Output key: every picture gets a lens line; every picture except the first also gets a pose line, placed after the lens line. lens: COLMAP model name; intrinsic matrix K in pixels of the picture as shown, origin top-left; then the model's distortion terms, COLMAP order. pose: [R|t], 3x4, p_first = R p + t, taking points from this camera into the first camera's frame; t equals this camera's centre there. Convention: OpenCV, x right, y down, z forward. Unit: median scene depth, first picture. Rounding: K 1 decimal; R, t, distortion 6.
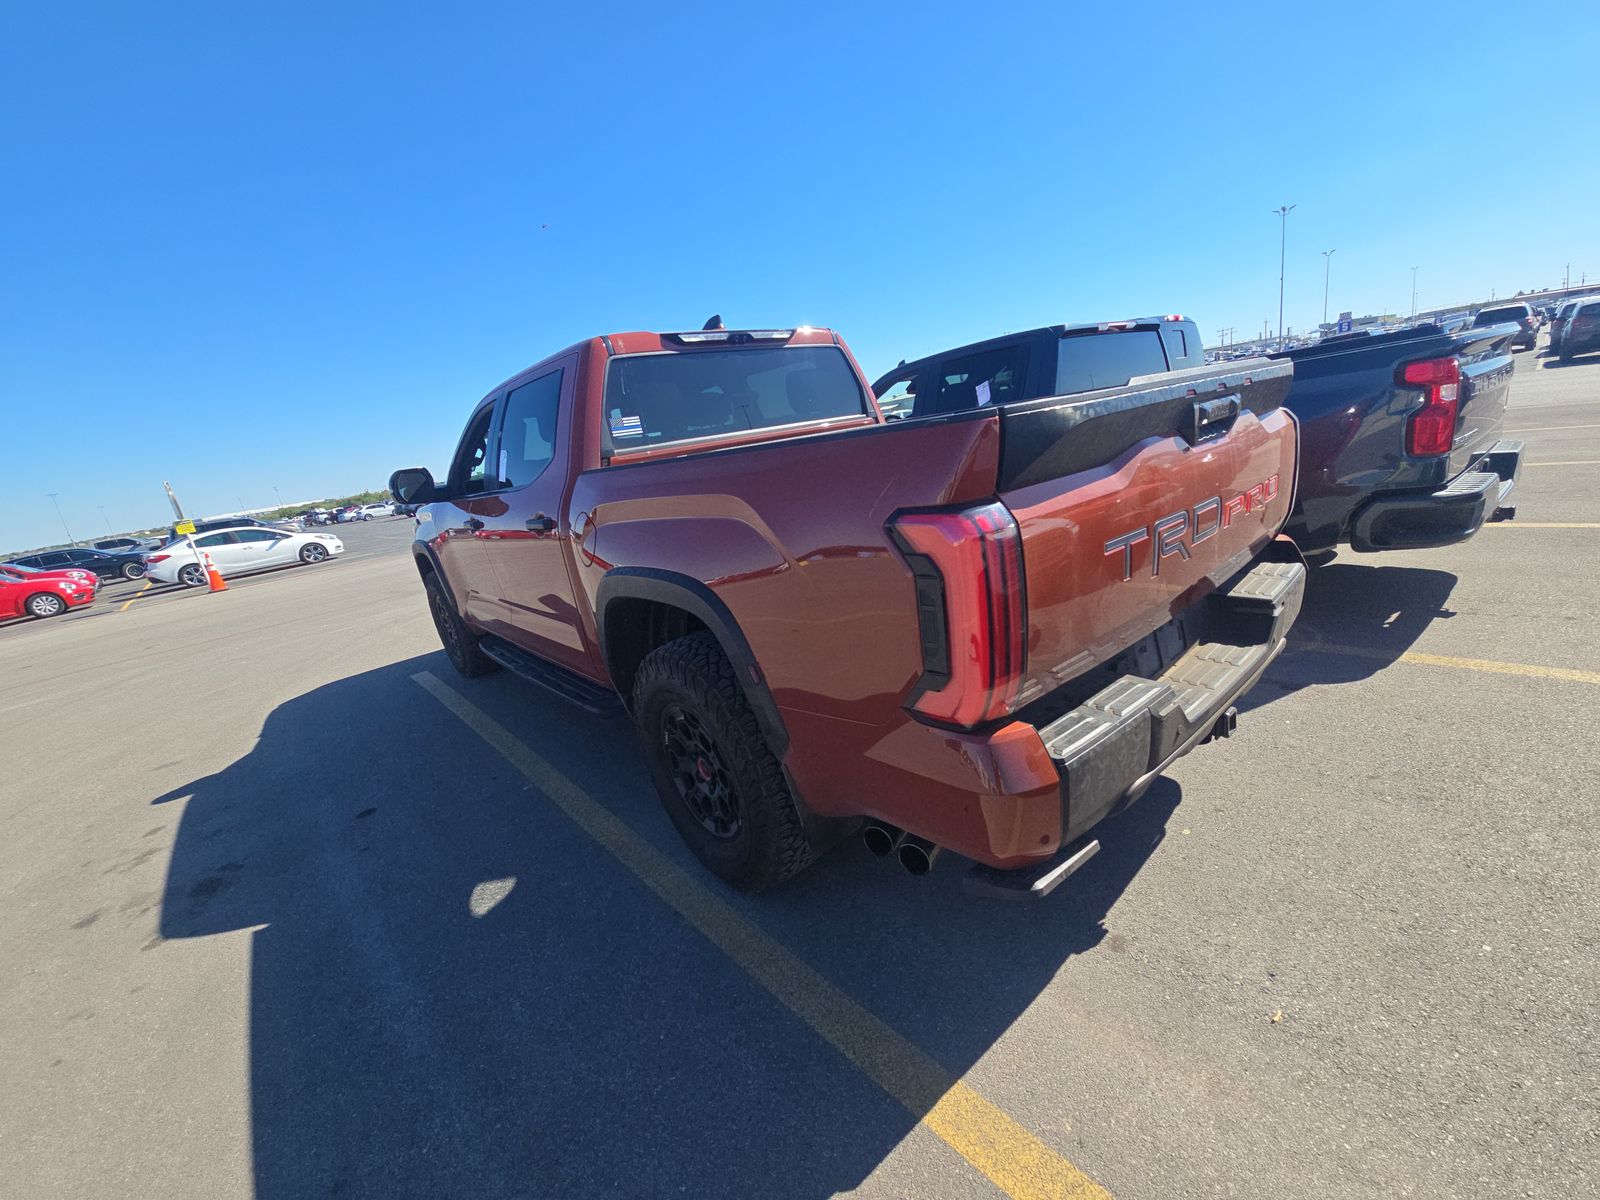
lens RADIAL K [[659.2, 0, 810.3], [0, 659.2, 600.9], [0, 0, 1]] dist [0.002387, -0.015540]
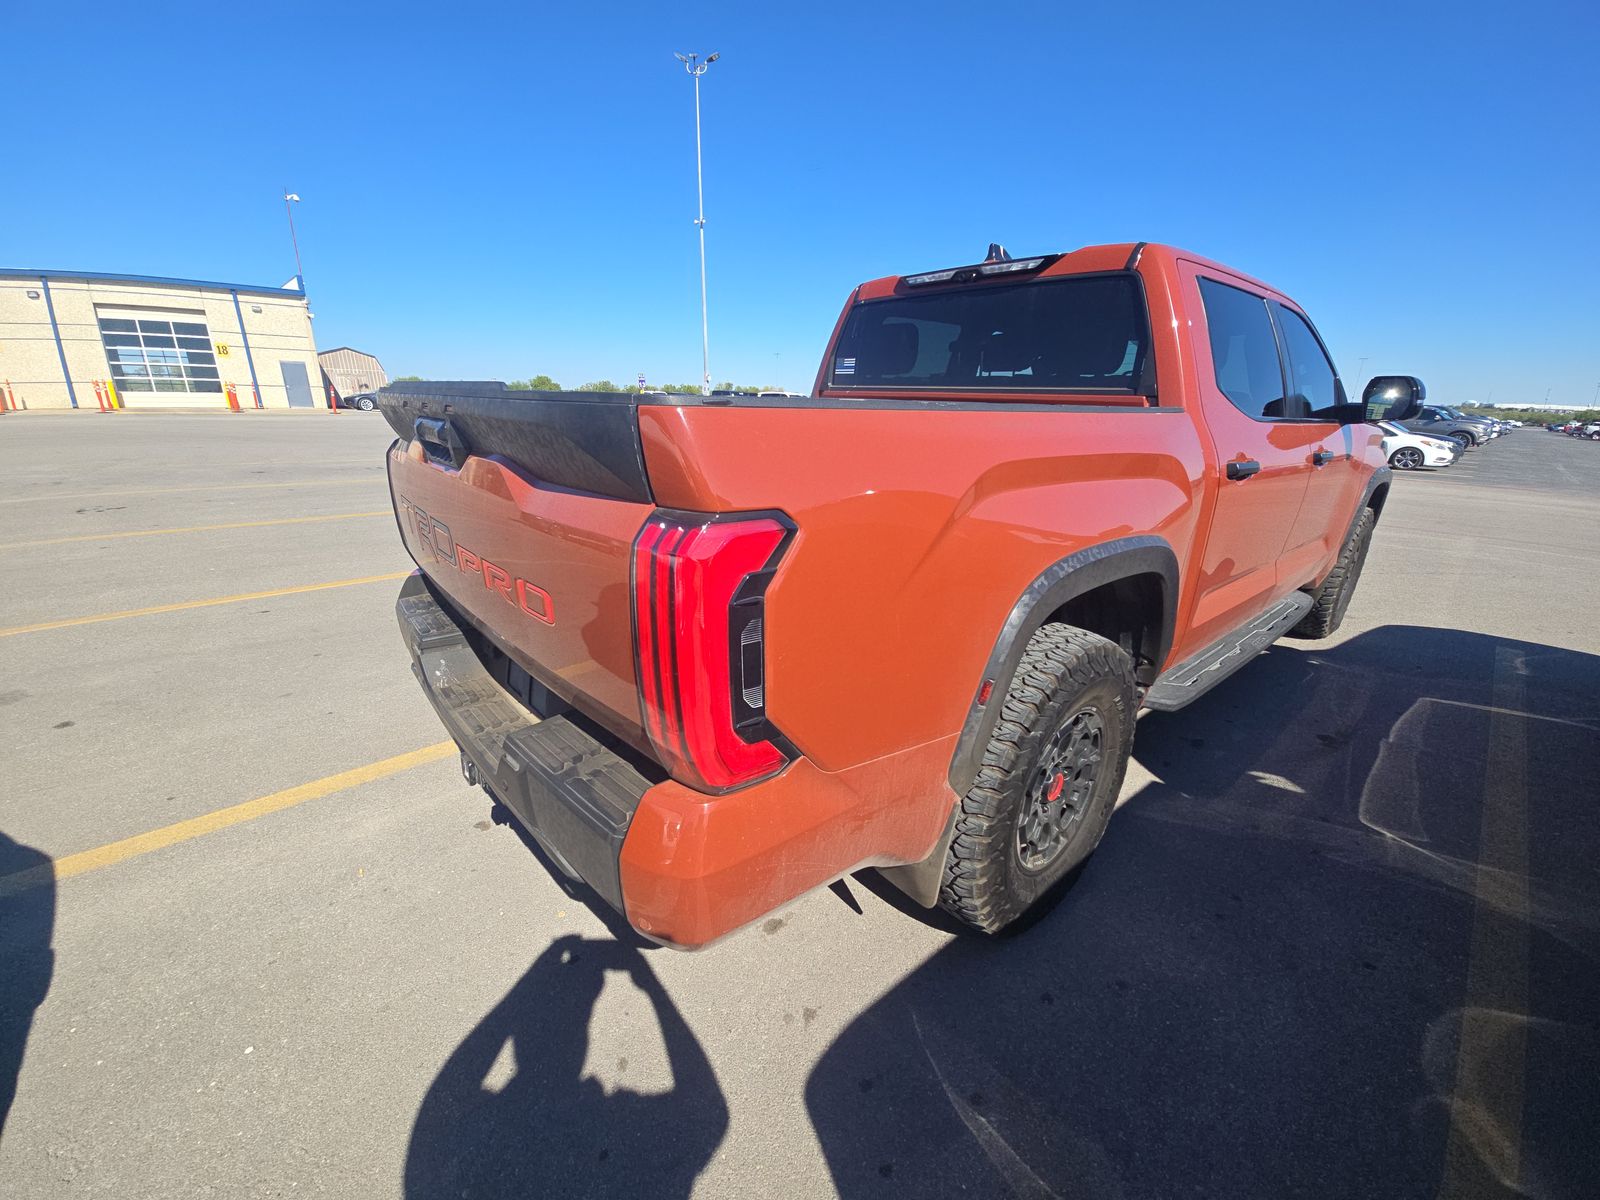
lens RADIAL K [[644.1, 0, 803.4], [0, 644.1, 613.1], [0, 0, 1]] dist [0.015392, -0.014876]
pose [[-0.009272, 0.452320, -0.891808, 0.896839], [-0.283110, 0.854168, 0.436172, -0.353241], [0.959043, 0.256524, 0.120136, 0.865063]]
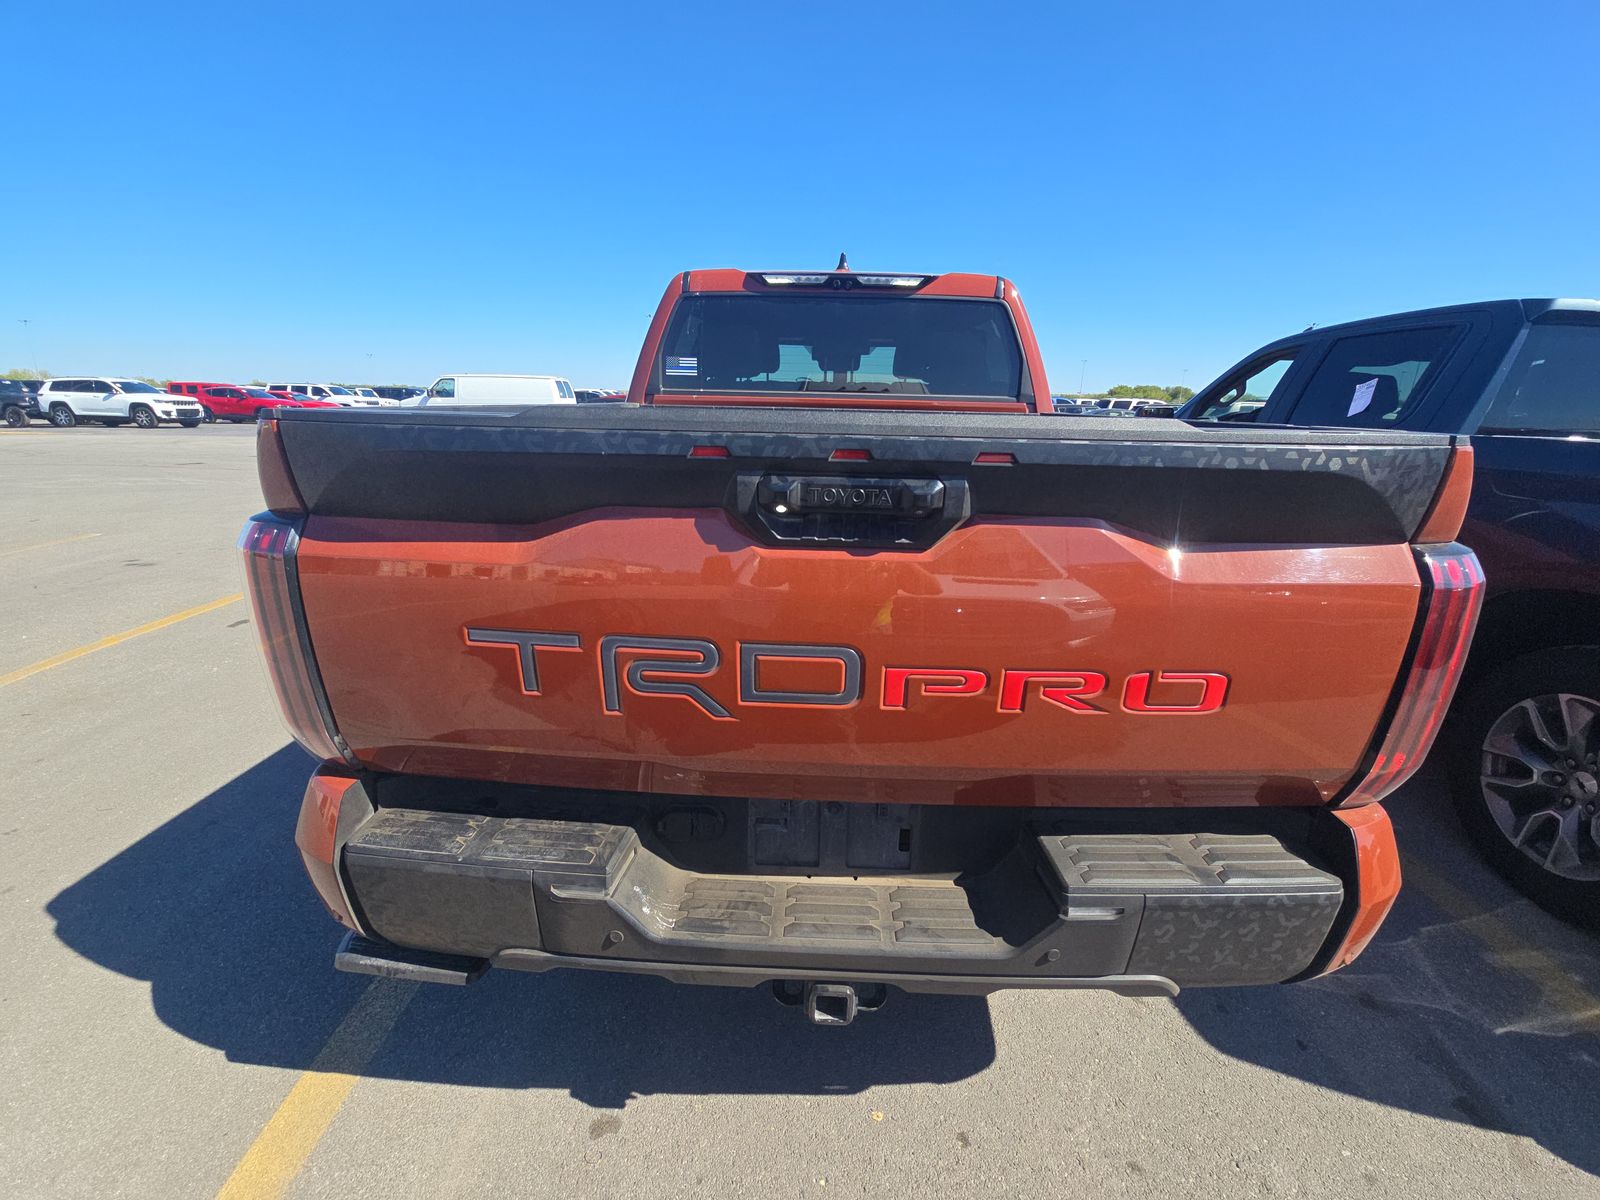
lens RADIAL K [[644.1, 0, 803.4], [0, 644.1, 613.1], [0, 0, 1]] dist [0.015392, -0.014876]
pose [[0.710426, 0.365391, -0.601485, 0.559741], [-0.301881, 0.930254, 0.208555, -0.168584], [0.635738, 0.033413, 0.771182, 0.353938]]
